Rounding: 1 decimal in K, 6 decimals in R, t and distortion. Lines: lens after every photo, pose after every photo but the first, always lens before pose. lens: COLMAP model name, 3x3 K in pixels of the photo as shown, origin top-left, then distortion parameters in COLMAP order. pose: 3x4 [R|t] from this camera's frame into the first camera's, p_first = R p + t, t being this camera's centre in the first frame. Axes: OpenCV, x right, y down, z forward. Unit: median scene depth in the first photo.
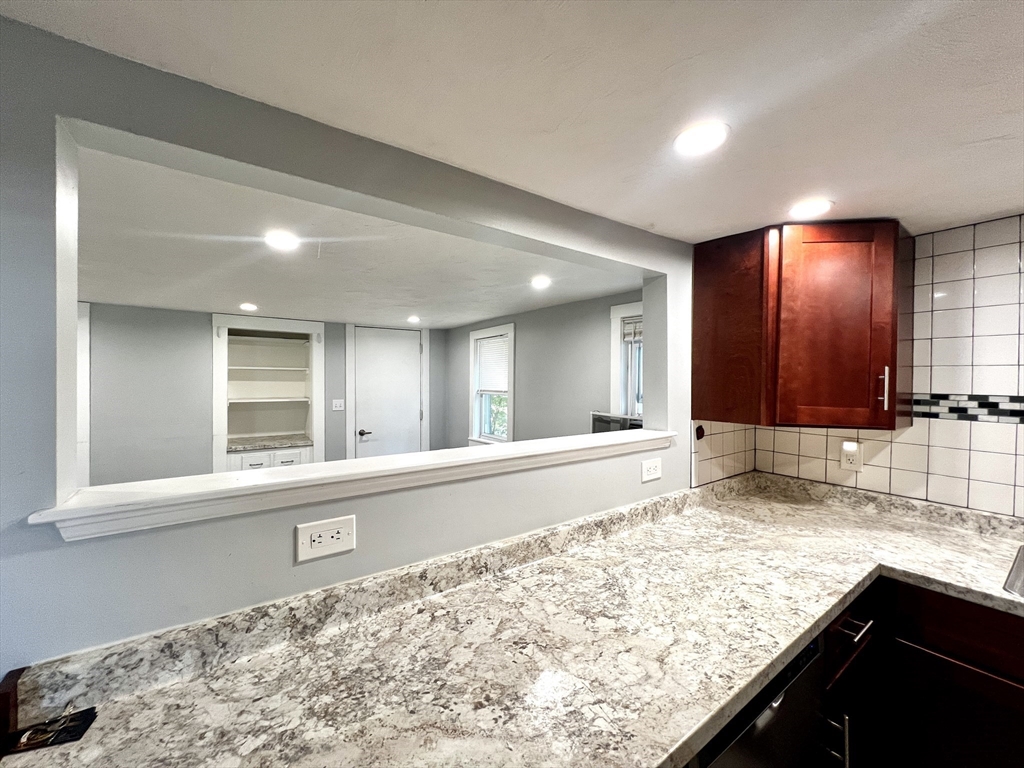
lens RADIAL K [[409.5, 0, 508.7], [0, 409.5, 382.4], [0, 0, 1]] dist [-0.000610, -0.000189]
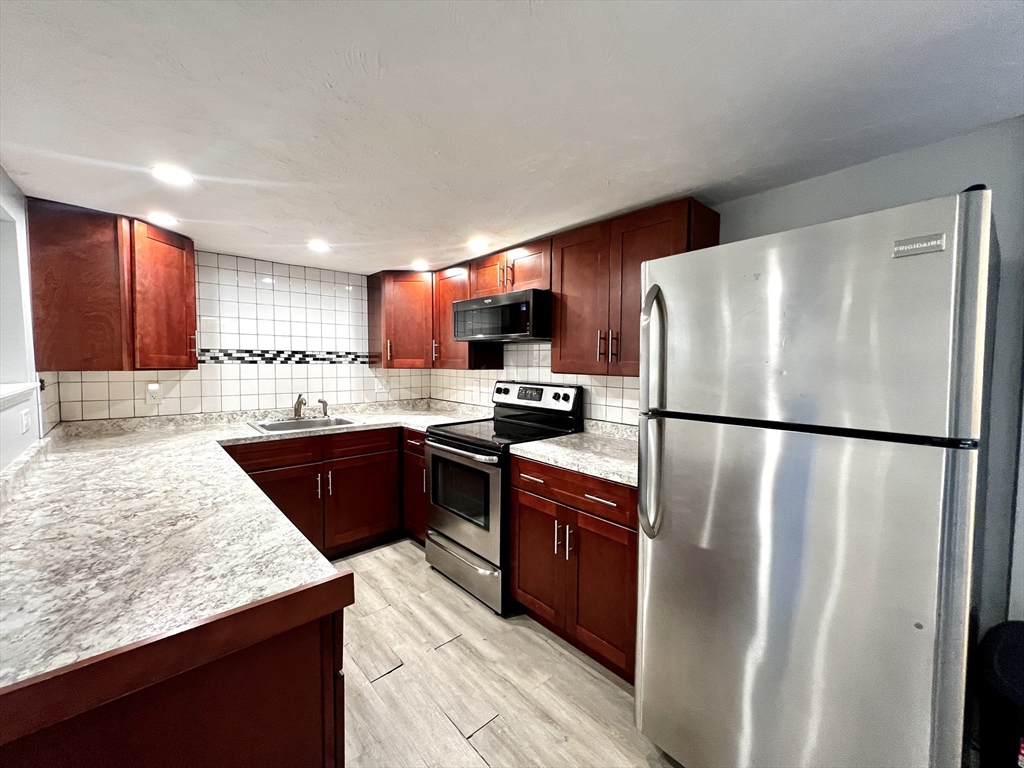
lens RADIAL K [[410.1, 0, 508.4], [0, 410.1, 381.4], [0, 0, 1]] dist [-0.001500, 0.000387]
pose [[-0.112931, -0.061672, 0.991687, -0.824167], [-0.000852, 0.998078, 0.061972, 0.059366], [-0.993603, 0.006153, -0.112766, -0.059754]]
